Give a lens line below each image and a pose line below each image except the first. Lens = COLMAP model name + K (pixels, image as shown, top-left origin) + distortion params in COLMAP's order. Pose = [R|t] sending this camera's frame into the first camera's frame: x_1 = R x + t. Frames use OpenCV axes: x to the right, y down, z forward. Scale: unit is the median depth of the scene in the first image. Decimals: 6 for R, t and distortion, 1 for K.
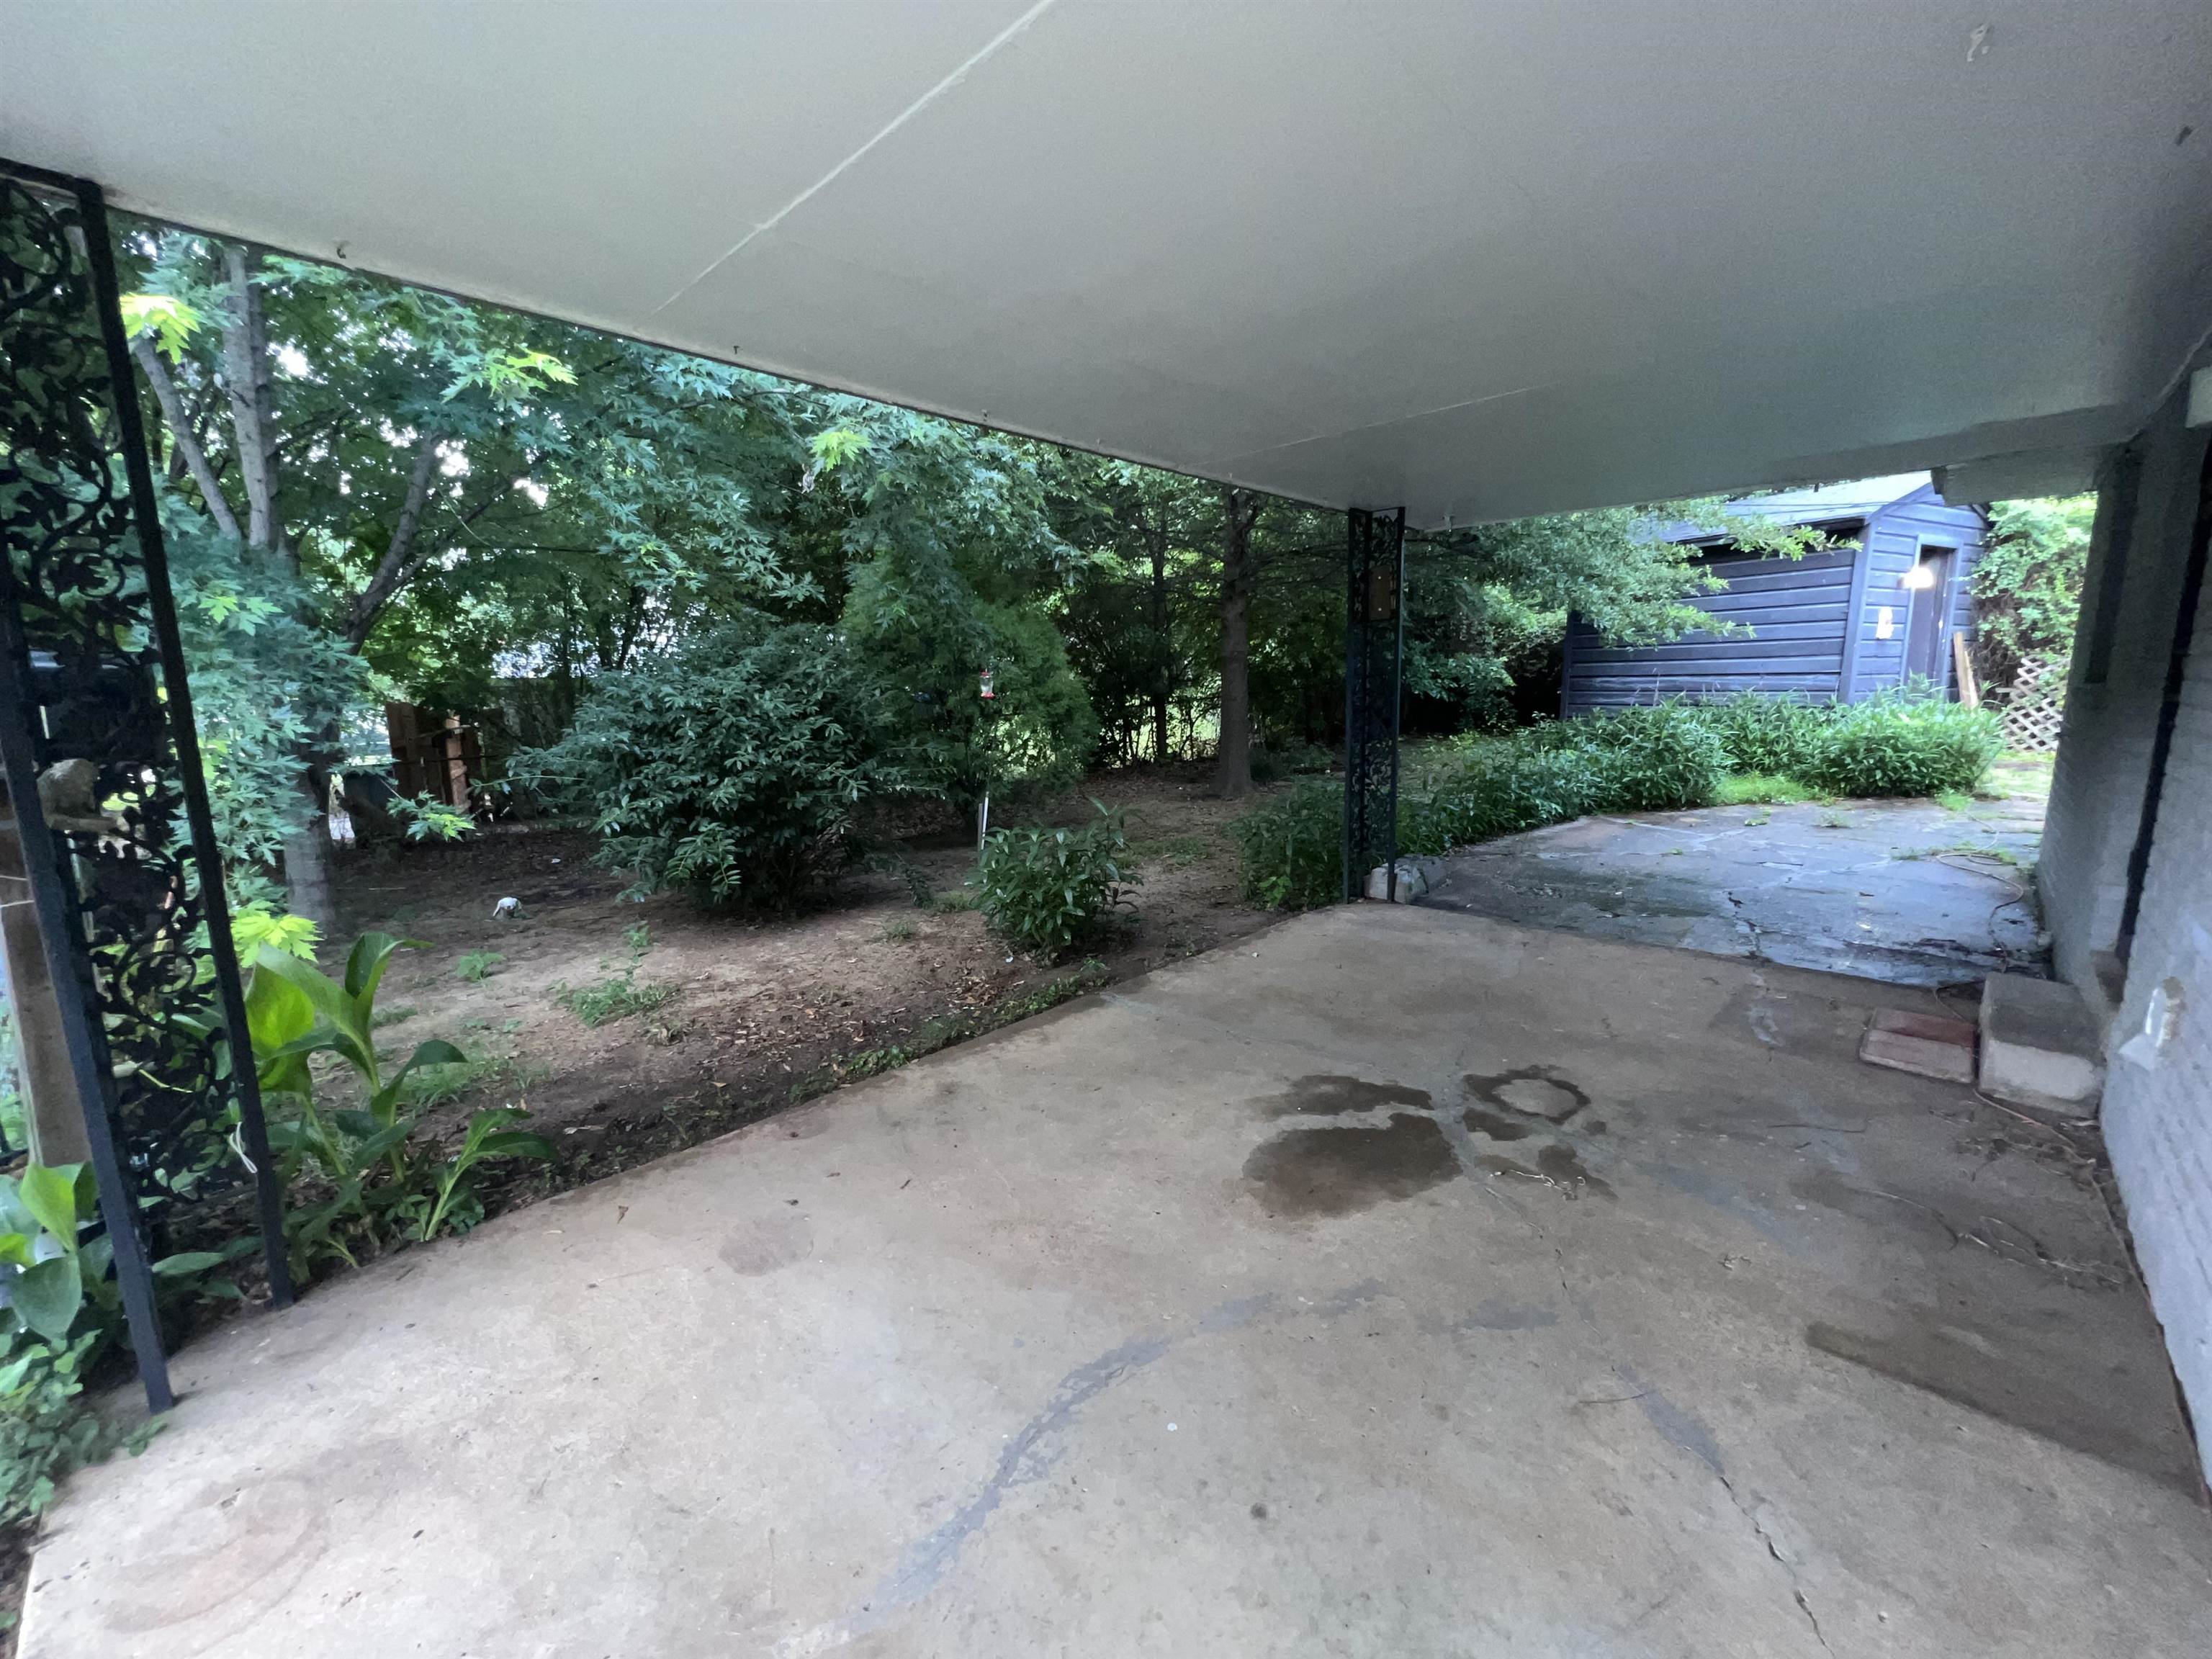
lens RADIAL K [[883.1, 0, 1104.3], [0, 883.1, 827.5], [0, 0, 1]] dist [0.003473, 0.000045]
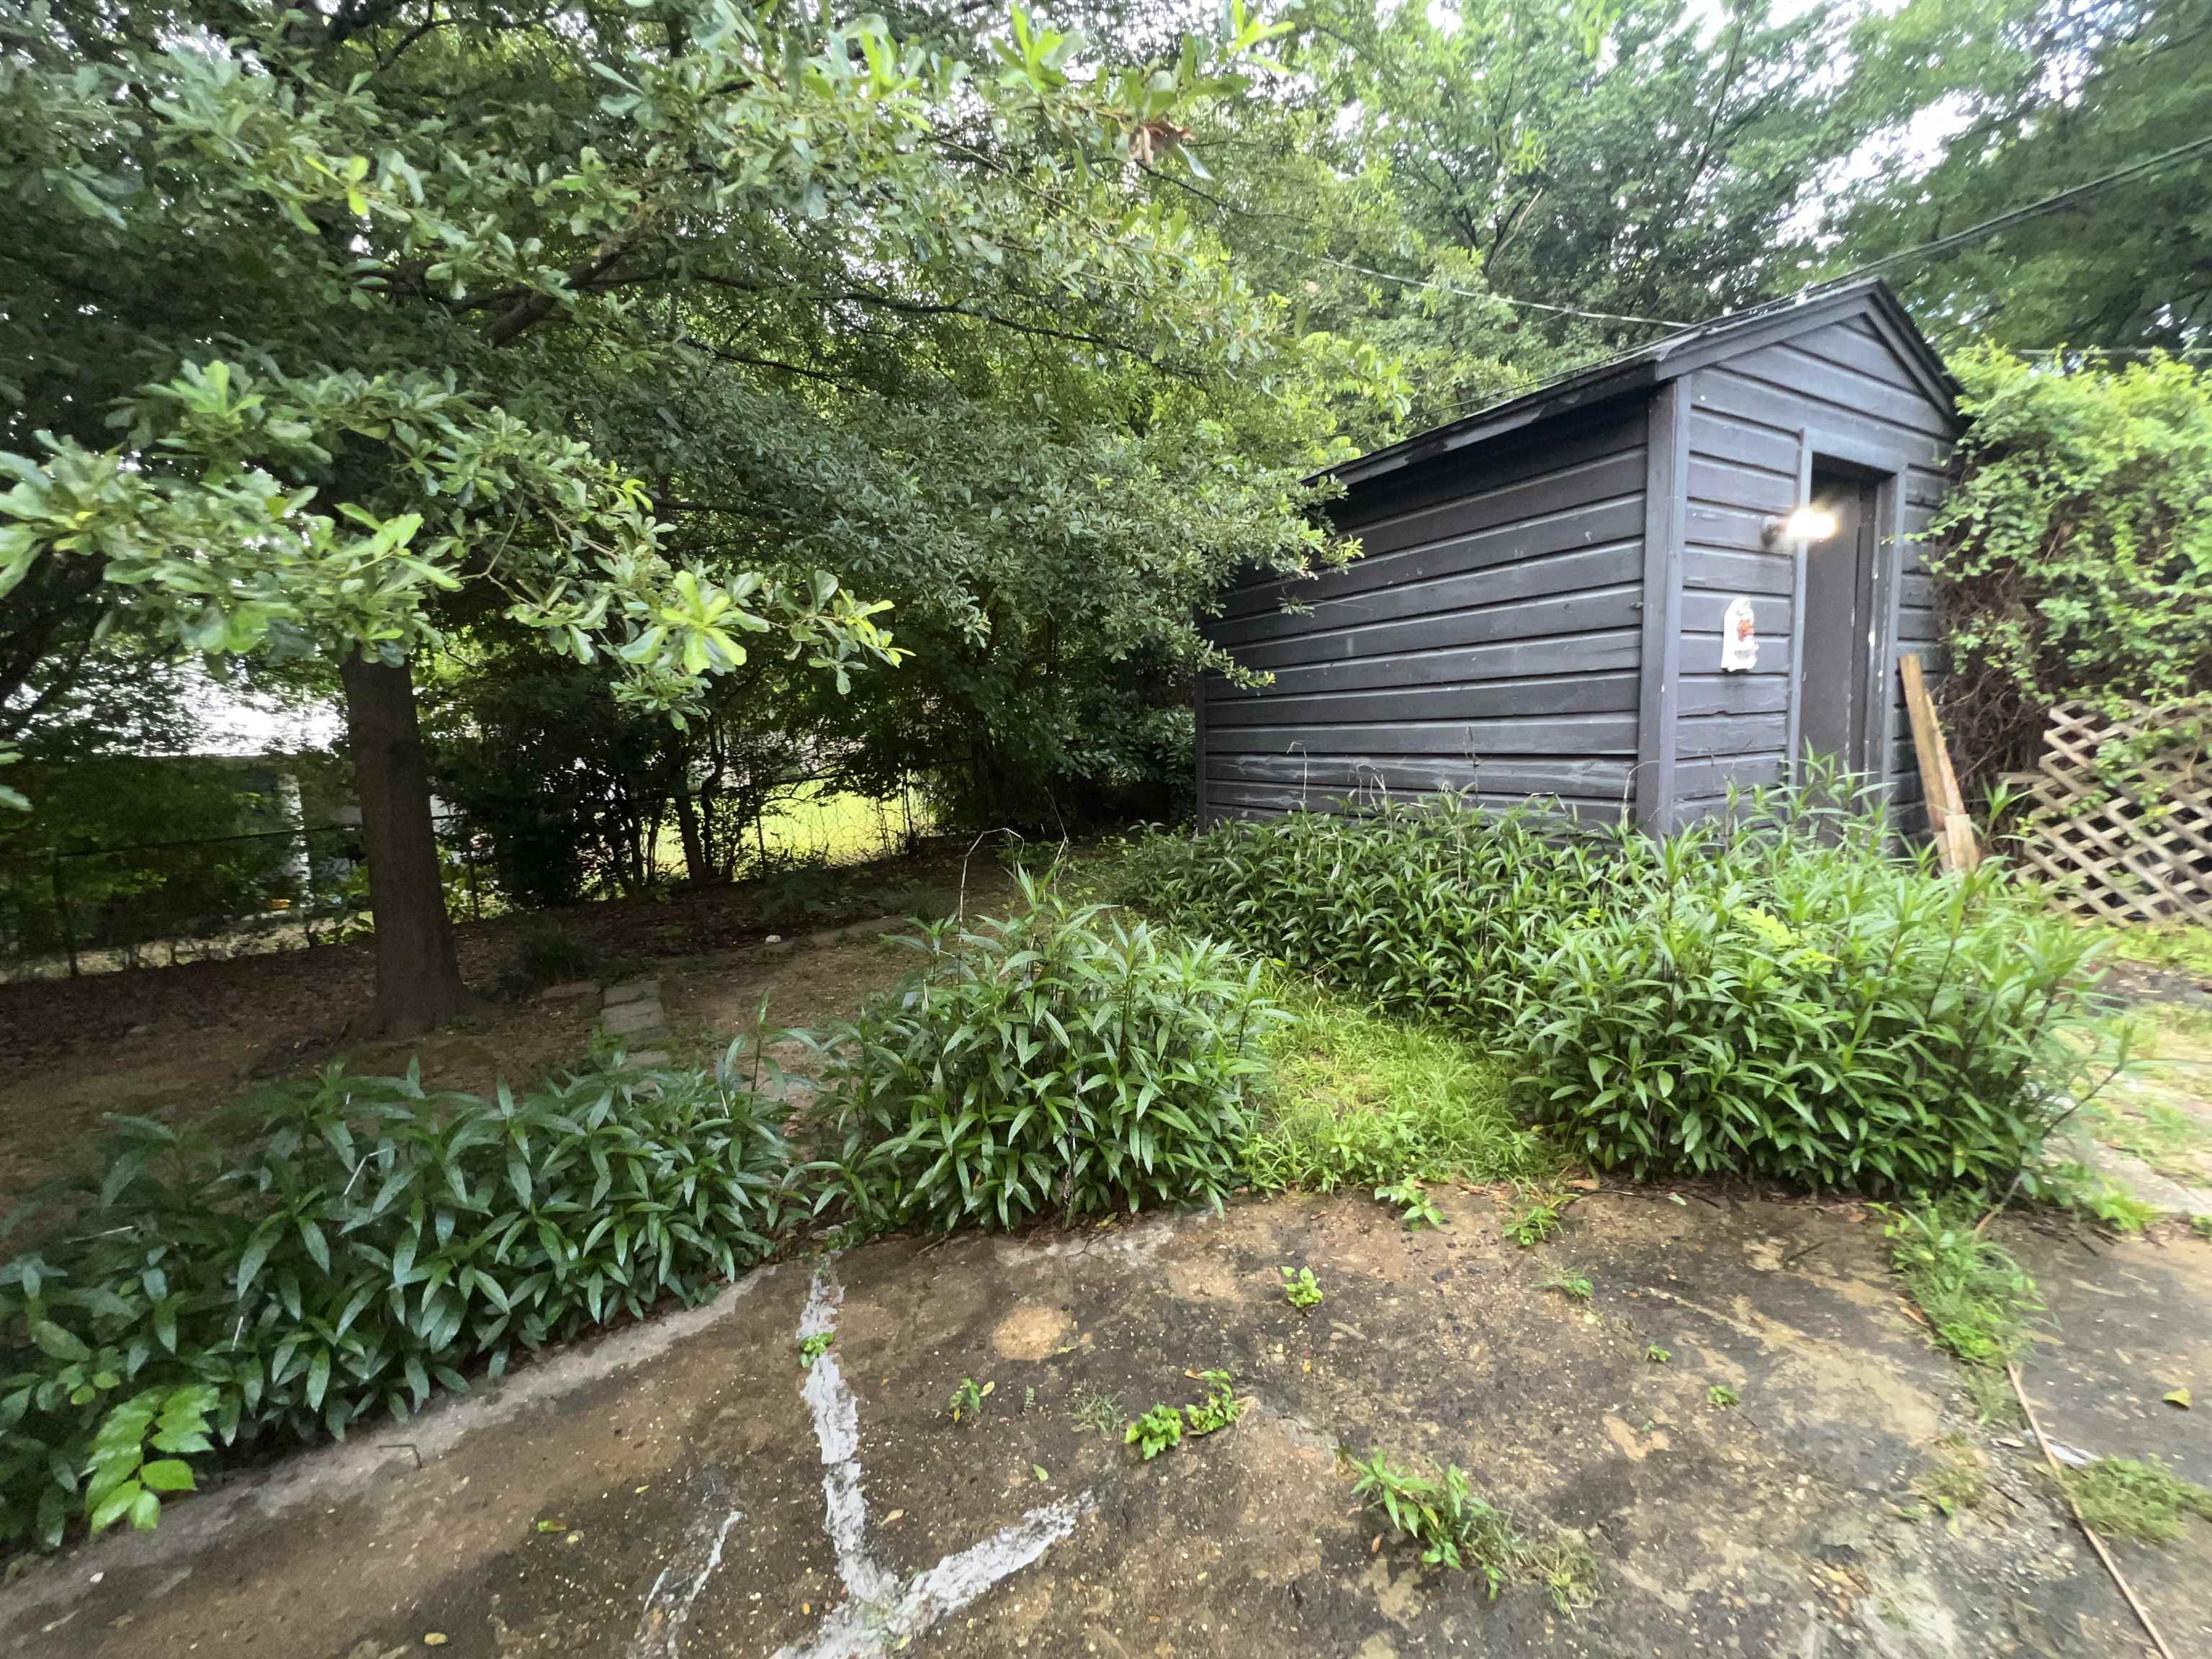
lens RADIAL K [[883.1, 0, 1106.5], [0, 883.1, 821.6], [0, 0, 1]] dist [0.003473, 0.000045]
pose [[0.999337, -0.022167, 0.028880, 0.543372], [0.023712, 0.998244, -0.054292, -0.121315], [-0.027625, 0.054941, 0.998107, 0.569721]]
